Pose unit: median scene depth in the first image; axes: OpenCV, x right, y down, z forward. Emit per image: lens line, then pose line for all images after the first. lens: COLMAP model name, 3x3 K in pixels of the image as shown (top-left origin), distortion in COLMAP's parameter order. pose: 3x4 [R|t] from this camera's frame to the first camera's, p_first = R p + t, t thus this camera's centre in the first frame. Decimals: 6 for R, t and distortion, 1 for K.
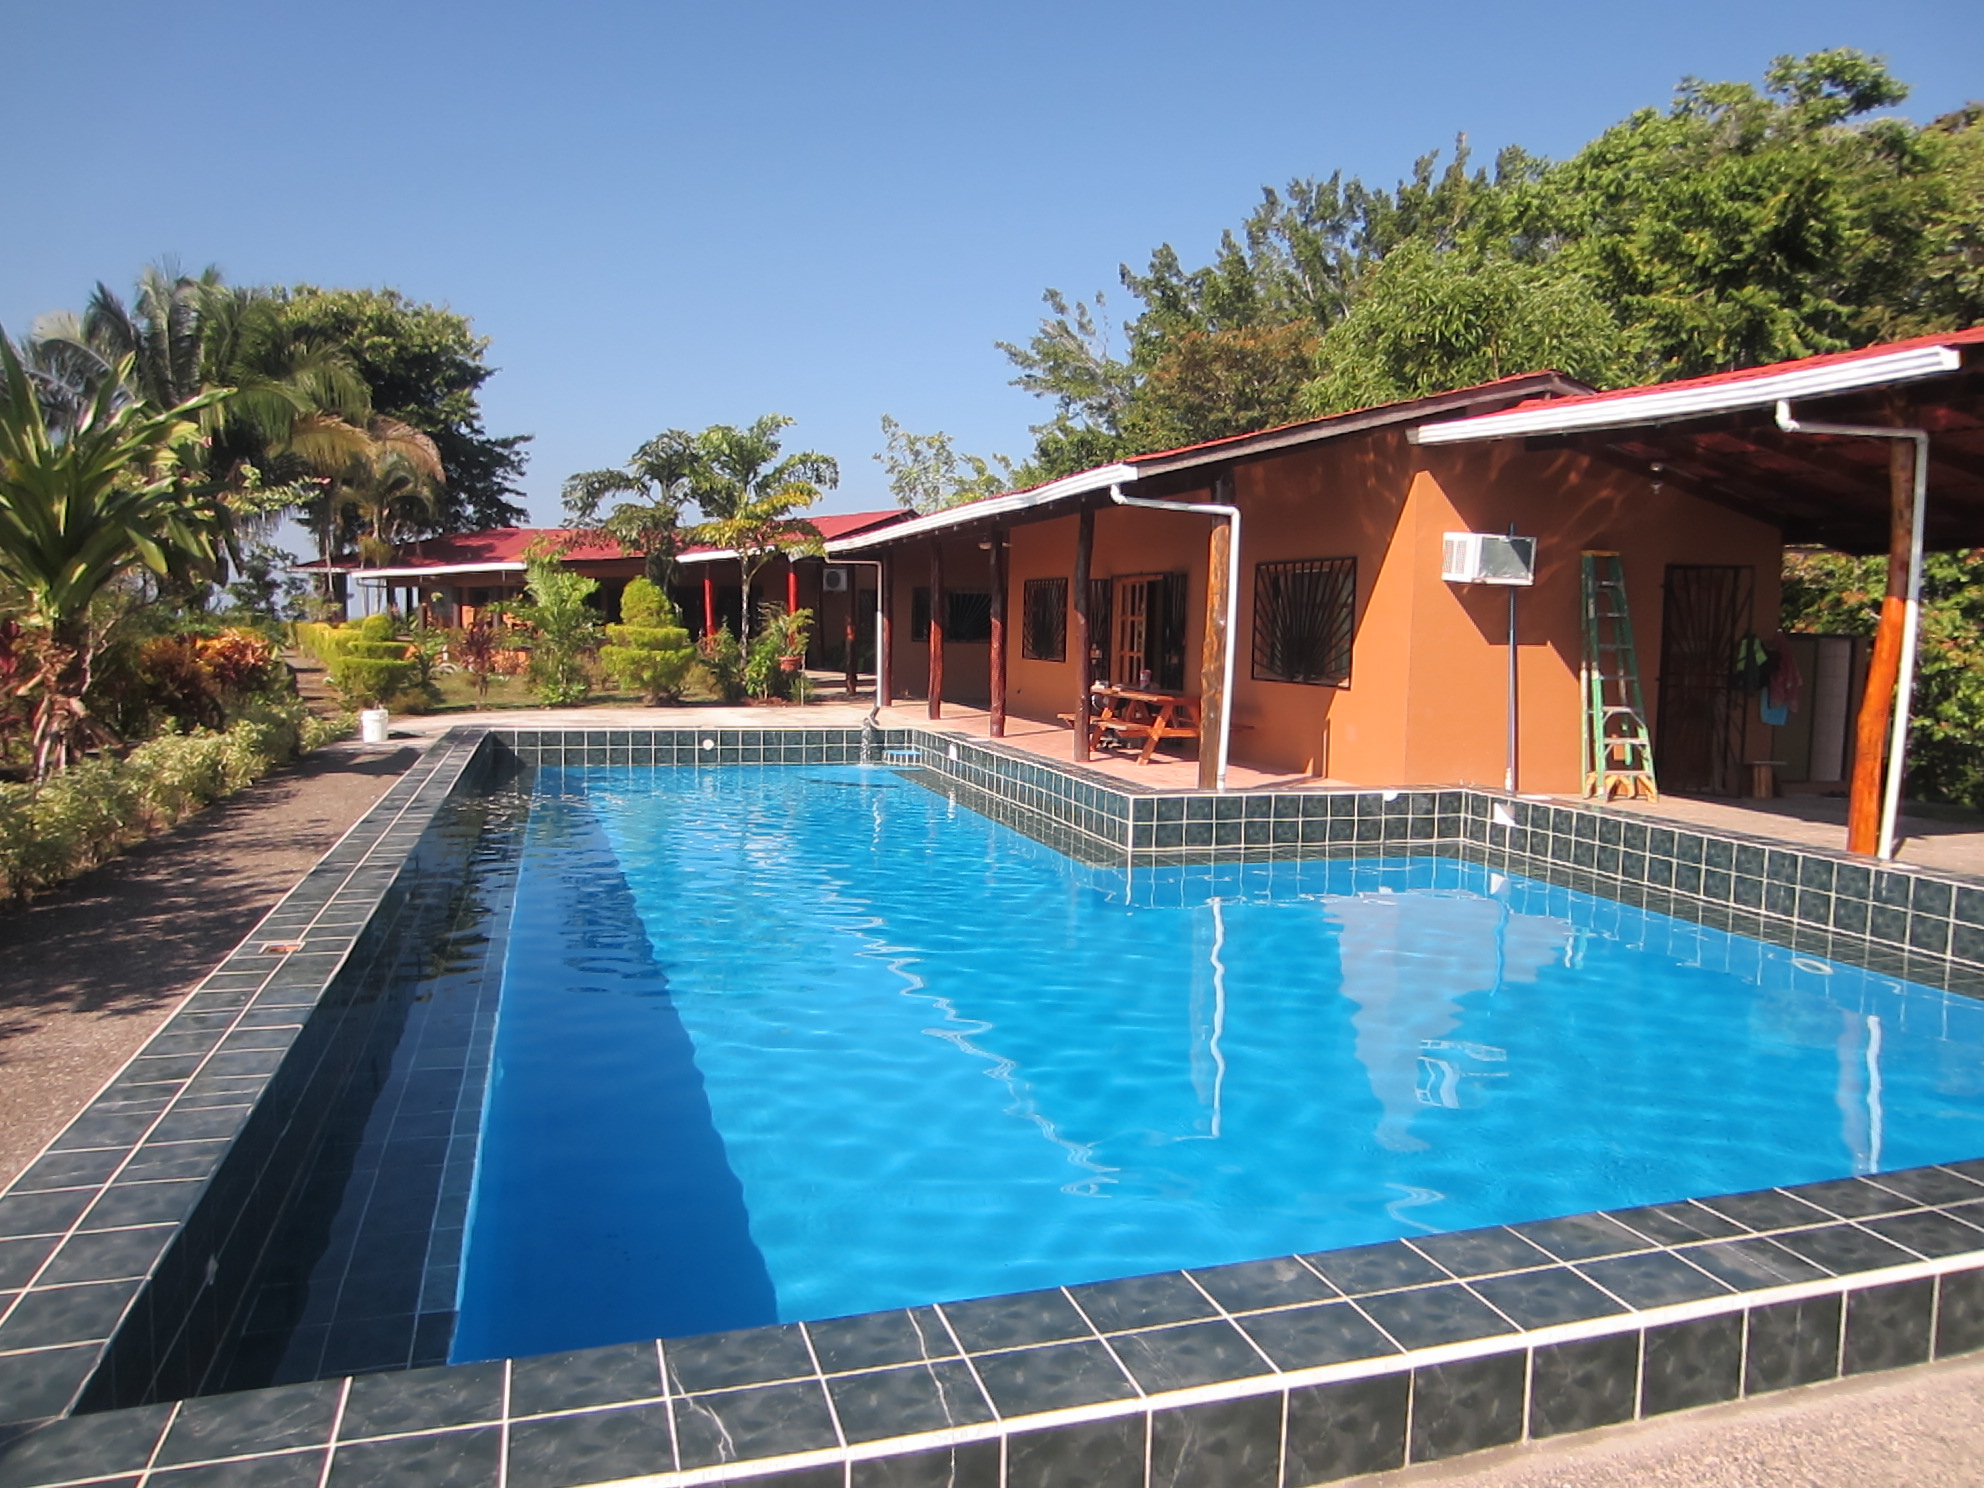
lens RADIAL K [[1414.1, 0, 984.2], [0, 1414.1, 748.5], [0, 0, 1]] dist [-0.023053, 0.000206]
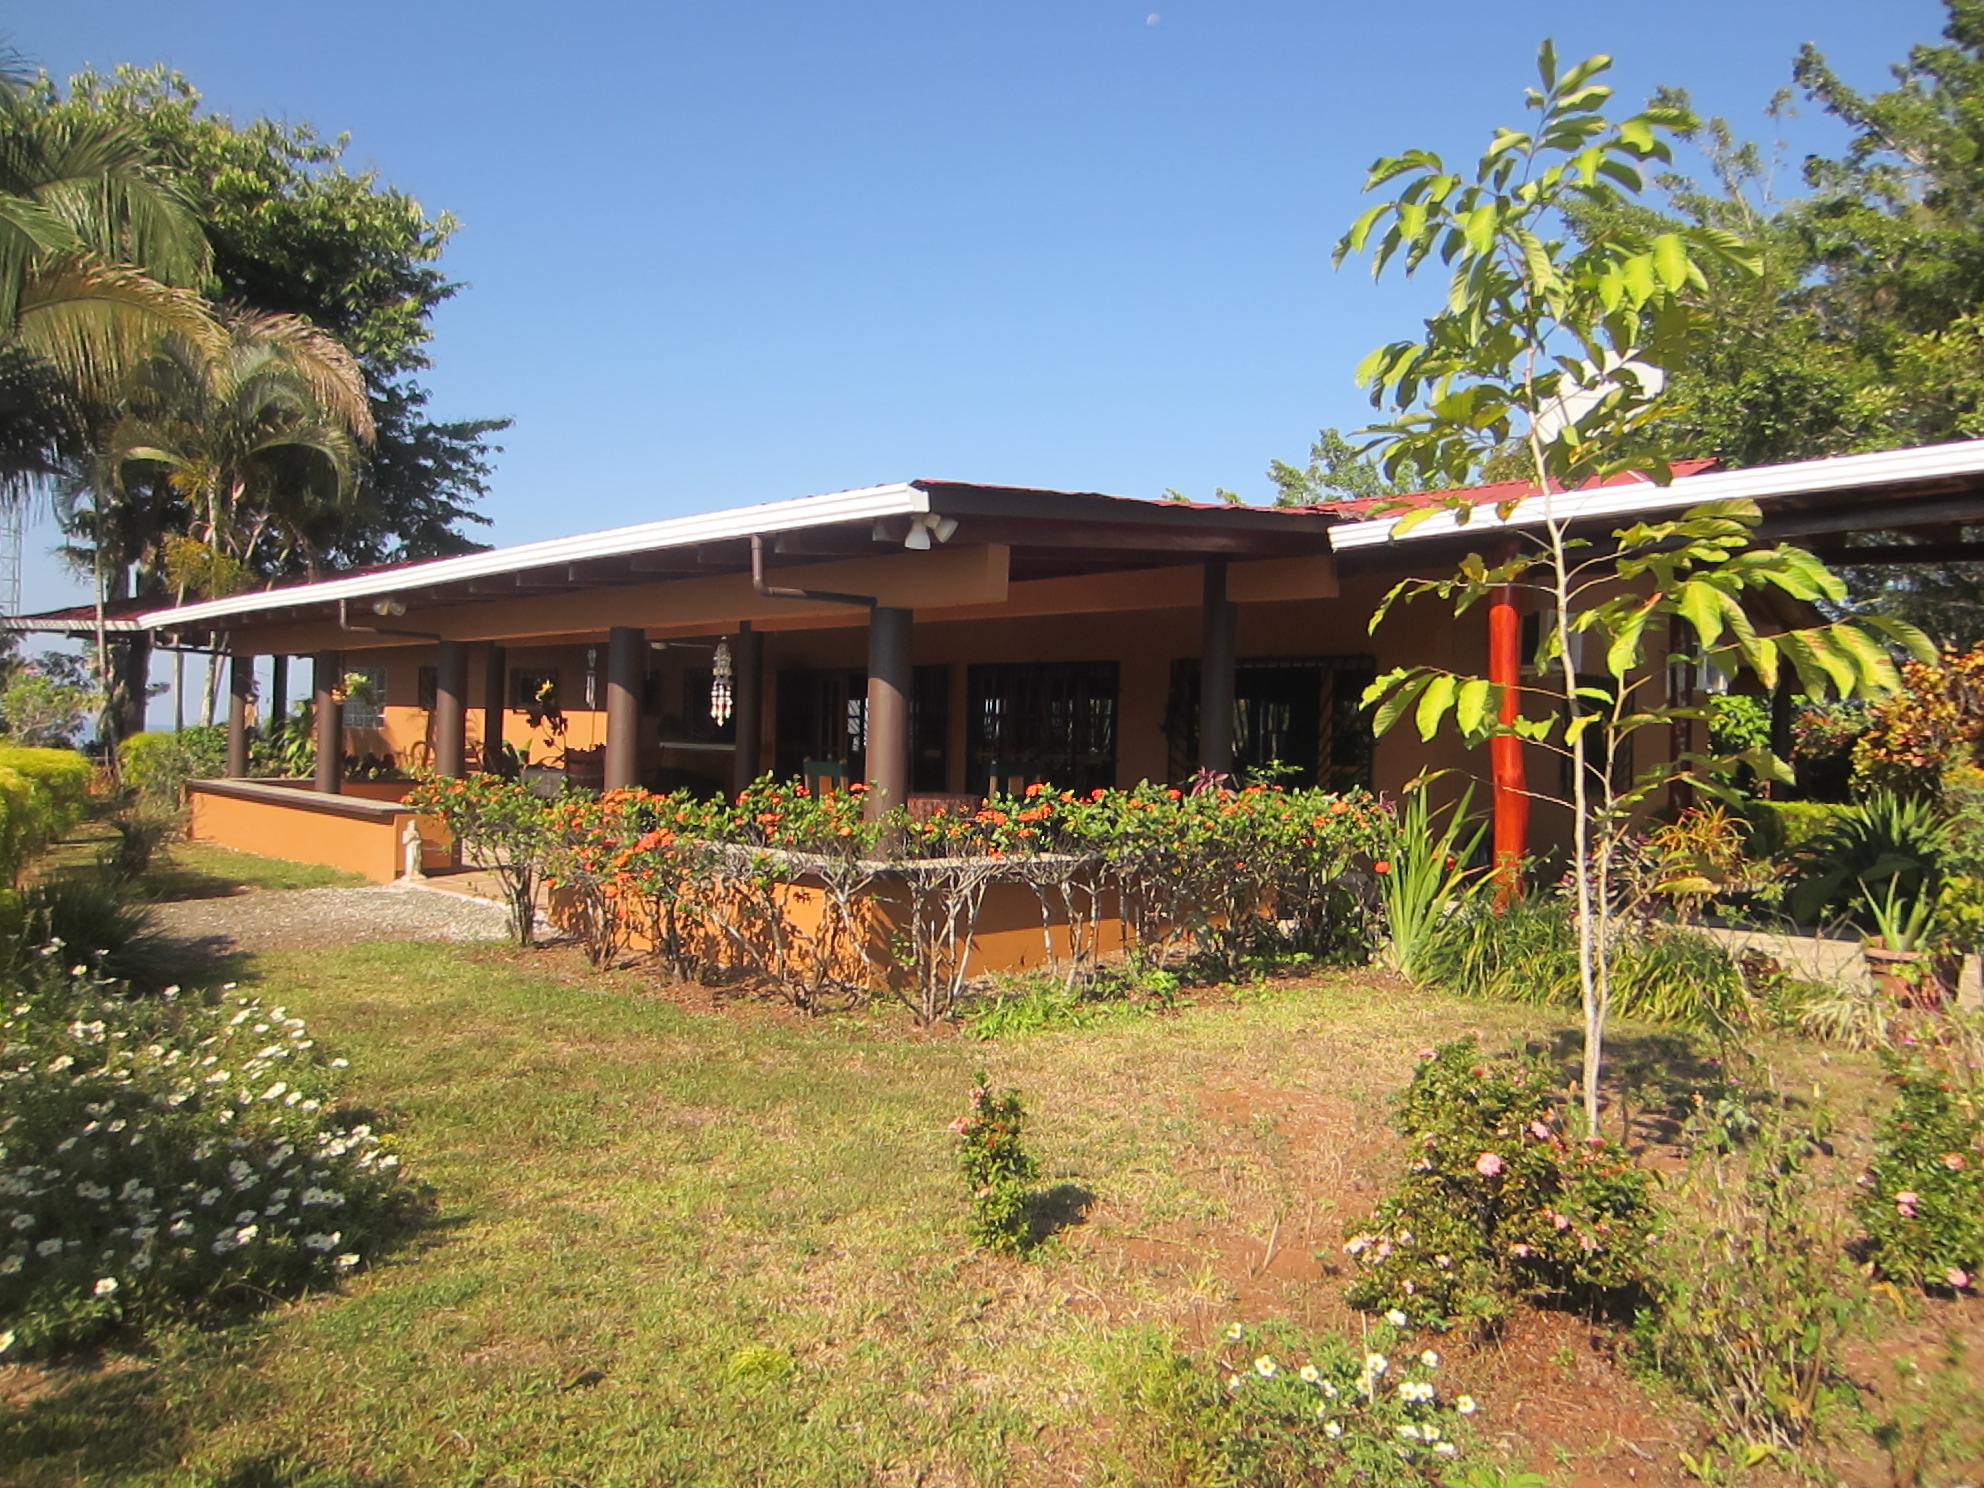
lens RADIAL K [[1414.1, 0, 1000.1], [0, 1414.1, 741.4], [0, 0, 1]] dist [-0.023053, 0.000206]
pose [[0.994894, 0.012852, 0.100100, -0.188182], [-0.003994, 0.996096, -0.088189, -0.043201], [-0.100843, 0.087339, 0.991061, 0.446163]]
